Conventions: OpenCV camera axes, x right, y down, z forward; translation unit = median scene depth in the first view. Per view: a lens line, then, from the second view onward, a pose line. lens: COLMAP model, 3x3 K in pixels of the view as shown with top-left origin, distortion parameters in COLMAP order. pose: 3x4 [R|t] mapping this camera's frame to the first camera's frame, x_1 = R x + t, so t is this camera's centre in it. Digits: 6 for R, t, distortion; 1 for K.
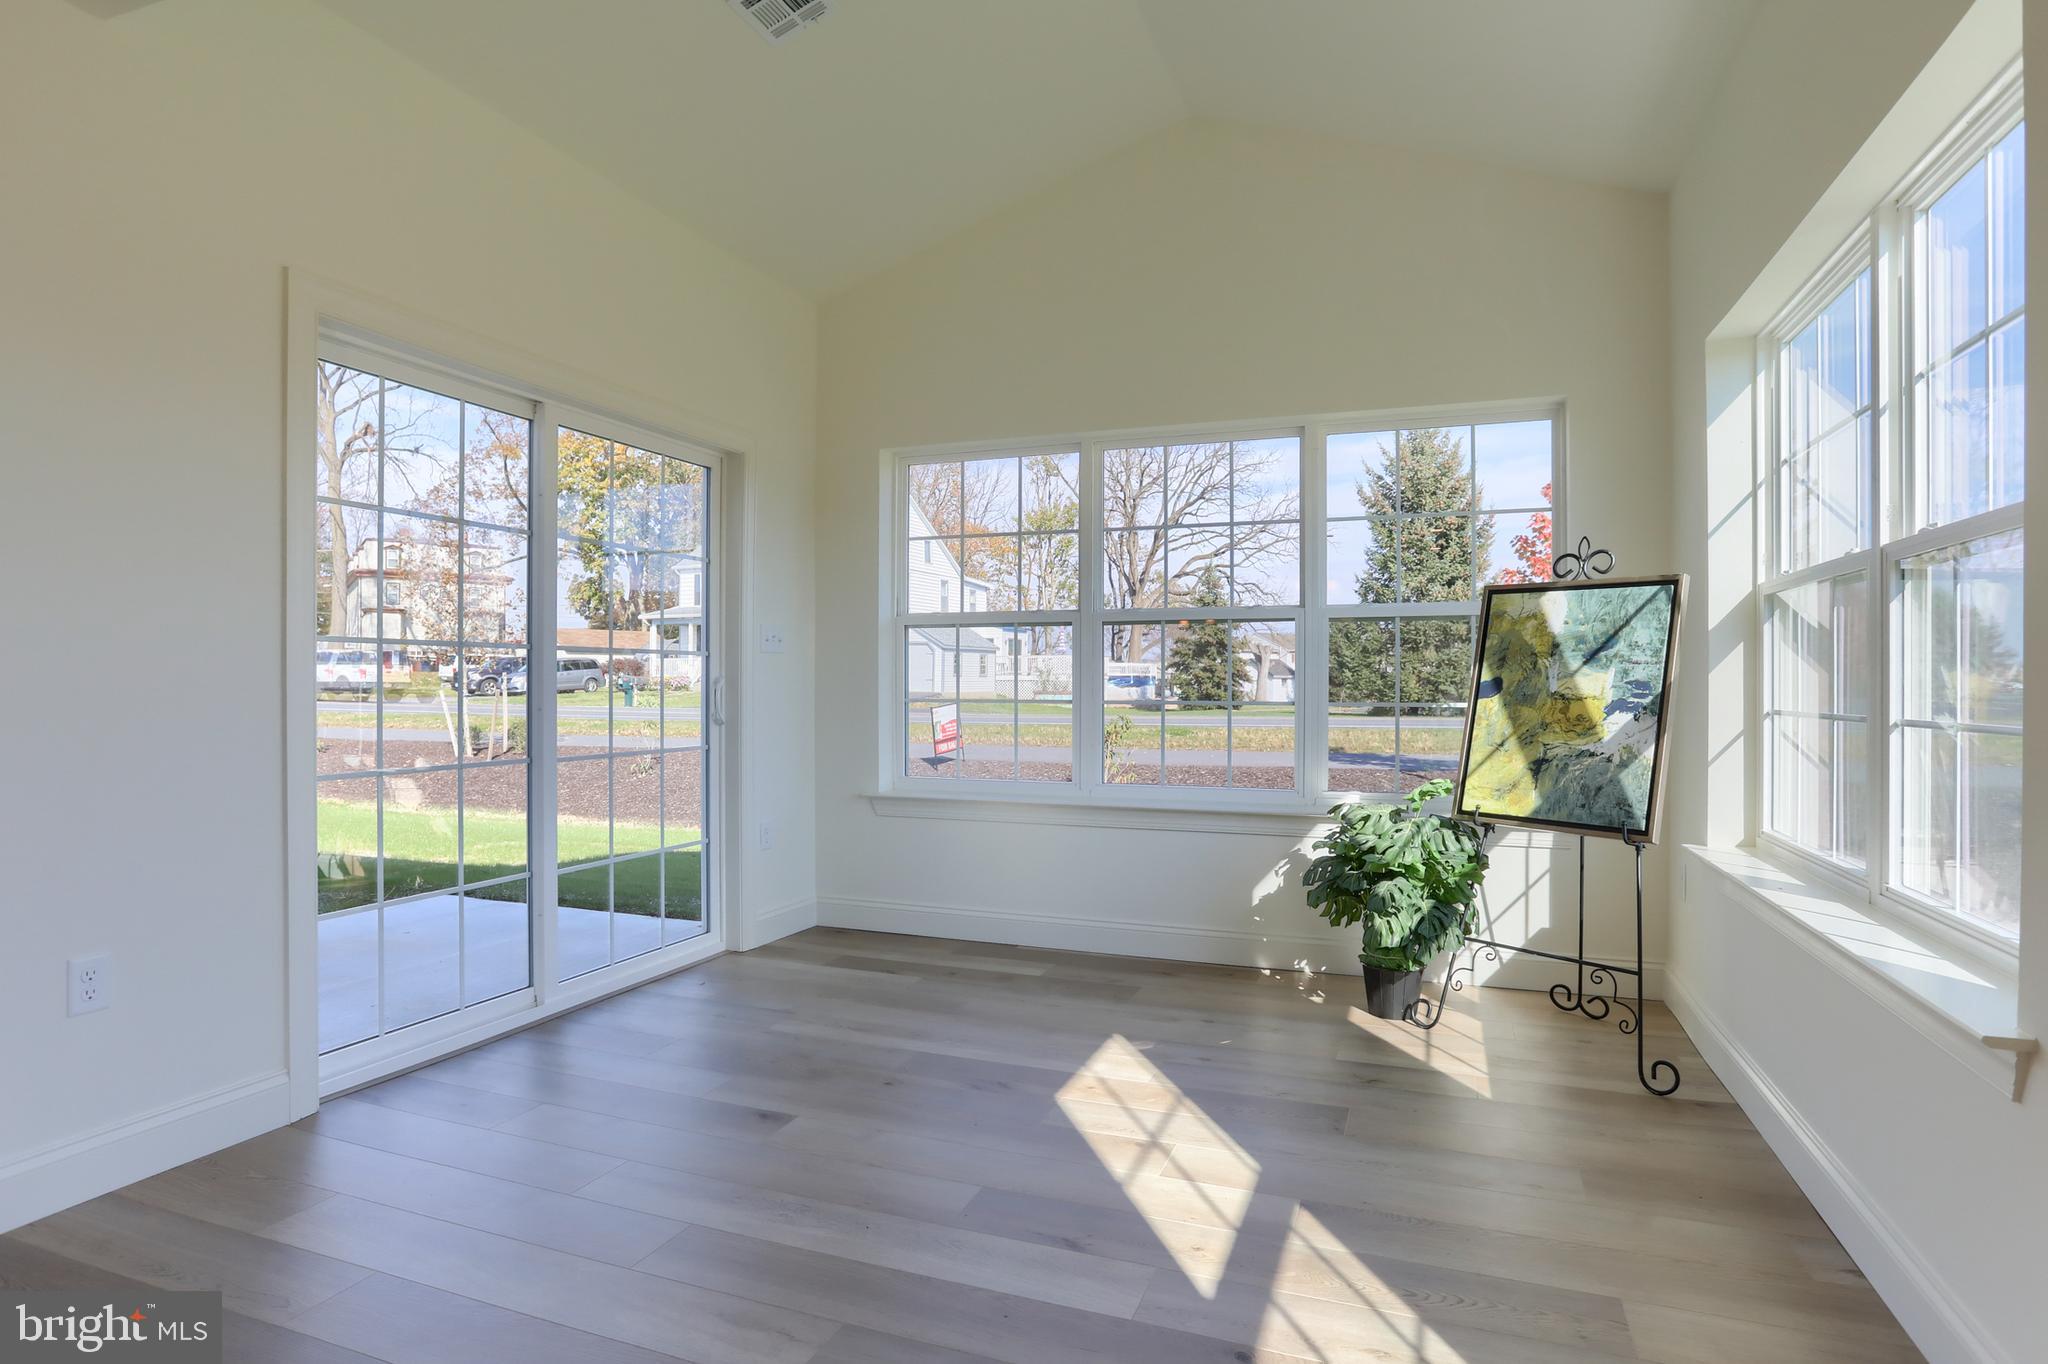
lens RADIAL K [[1046.0, 0, 1036.4], [0, 1046.0, 684.0], [0, 0, 1]] dist [-0.024593, 0.003073]
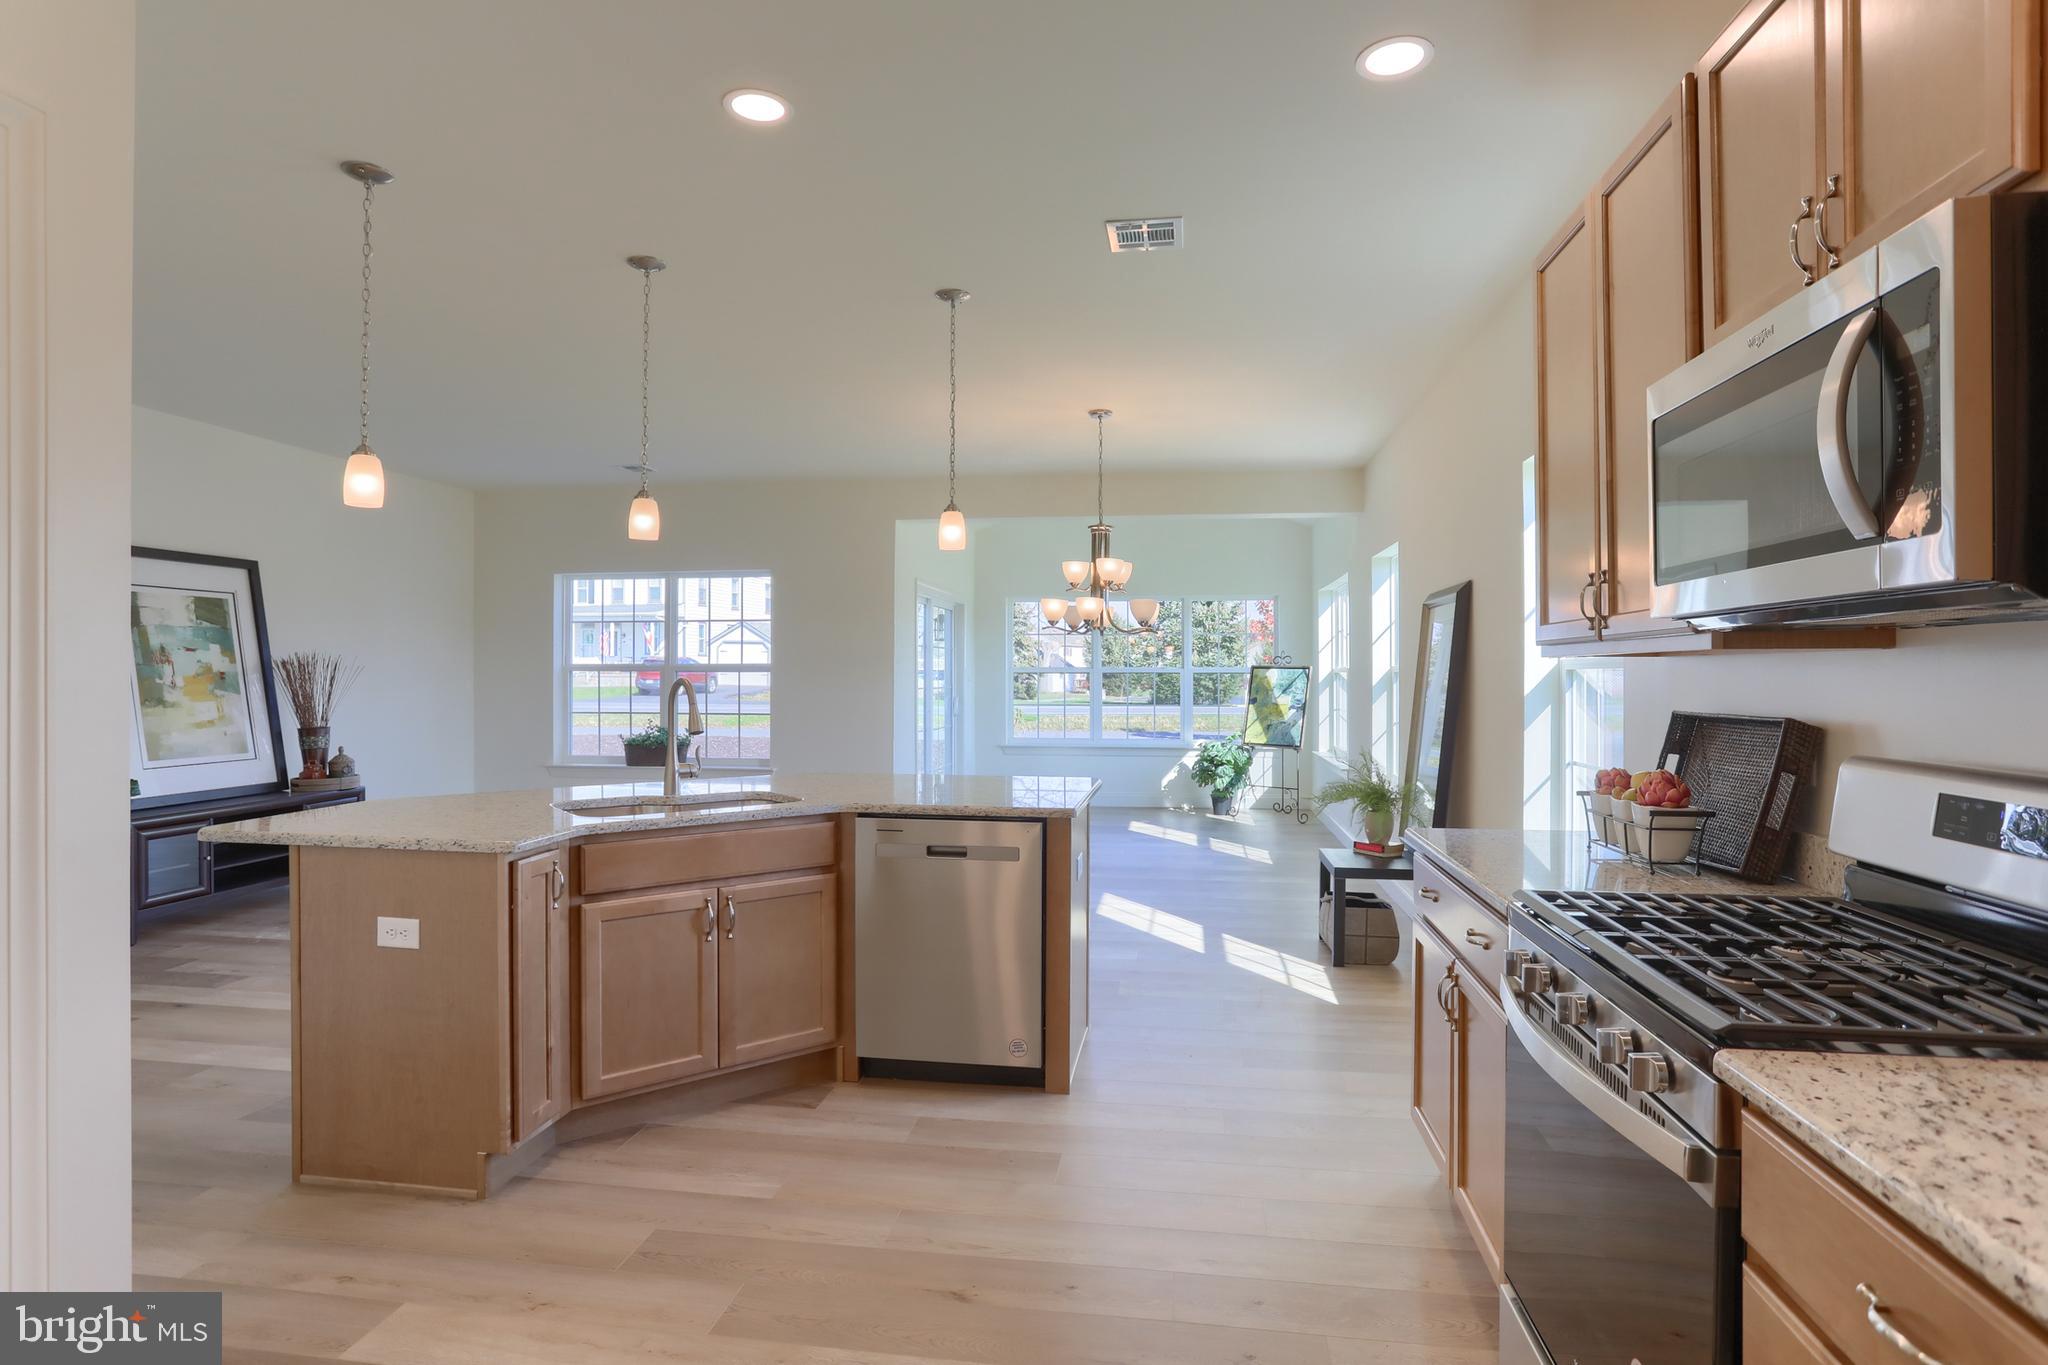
lens RADIAL K [[1046.0, 0, 1014.1], [0, 1046.0, 675.0], [0, 0, 1]] dist [-0.024593, 0.003073]
pose [[0.978826, -0.002981, 0.204674, -0.851340], [0.002435, 0.999993, 0.002921, -0.082712], [-0.204681, -0.002361, 0.978826, -1.800030]]
